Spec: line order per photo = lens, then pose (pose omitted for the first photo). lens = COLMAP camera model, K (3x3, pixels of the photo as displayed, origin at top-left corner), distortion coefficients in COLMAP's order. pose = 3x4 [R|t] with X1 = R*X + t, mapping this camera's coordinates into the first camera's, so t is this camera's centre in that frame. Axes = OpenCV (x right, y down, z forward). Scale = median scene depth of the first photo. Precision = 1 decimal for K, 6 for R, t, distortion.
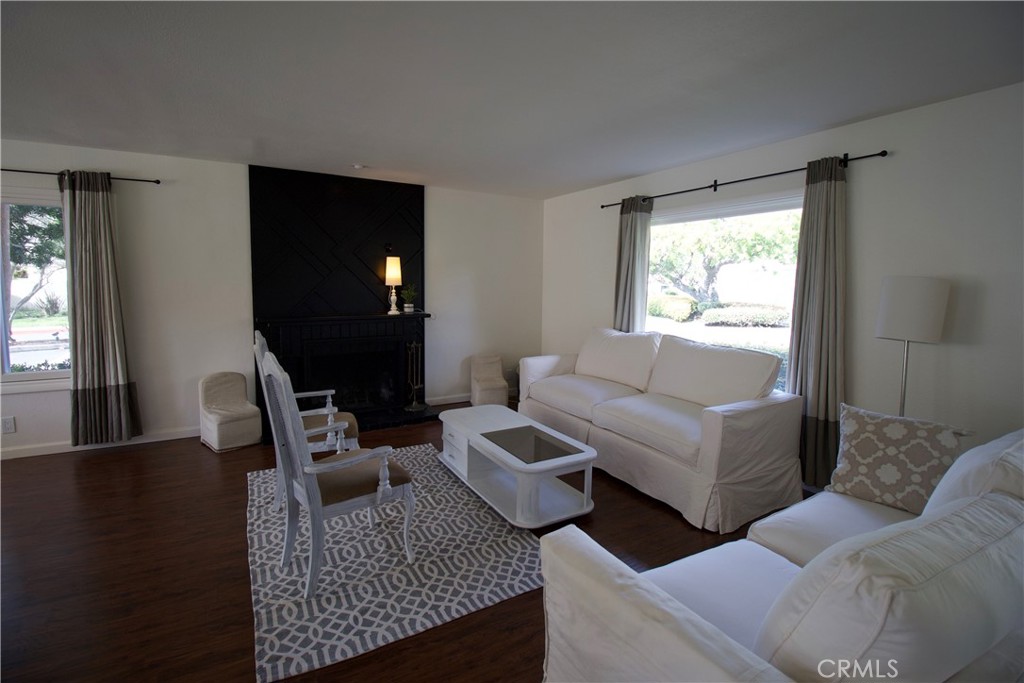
lens RADIAL K [[473.3, 0, 511.4], [0, 473.3, 322.2], [0, 0, 1]] dist [-0.000108, -0.011516]
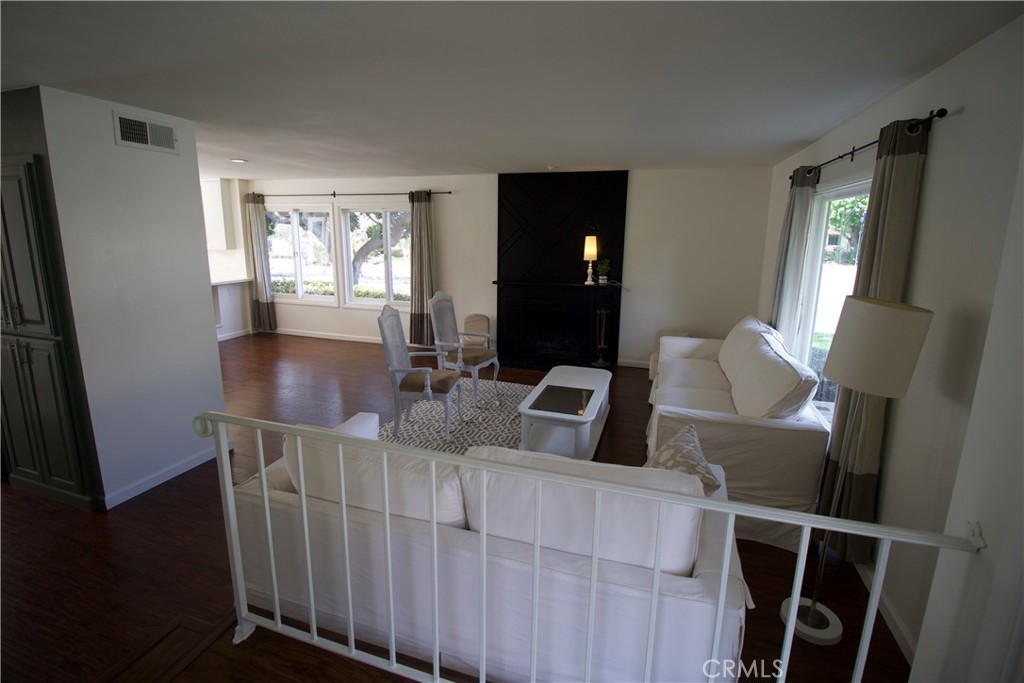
lens RADIAL K [[473.3, 0, 511.4], [0, 473.3, 322.2], [0, 0, 1]] dist [-0.000108, -0.011516]
pose [[0.660532, 0.138819, -0.737853, 0.632007], [-0.064497, 0.989617, 0.128447, -0.076309], [0.748022, -0.037254, 0.662627, 0.058547]]
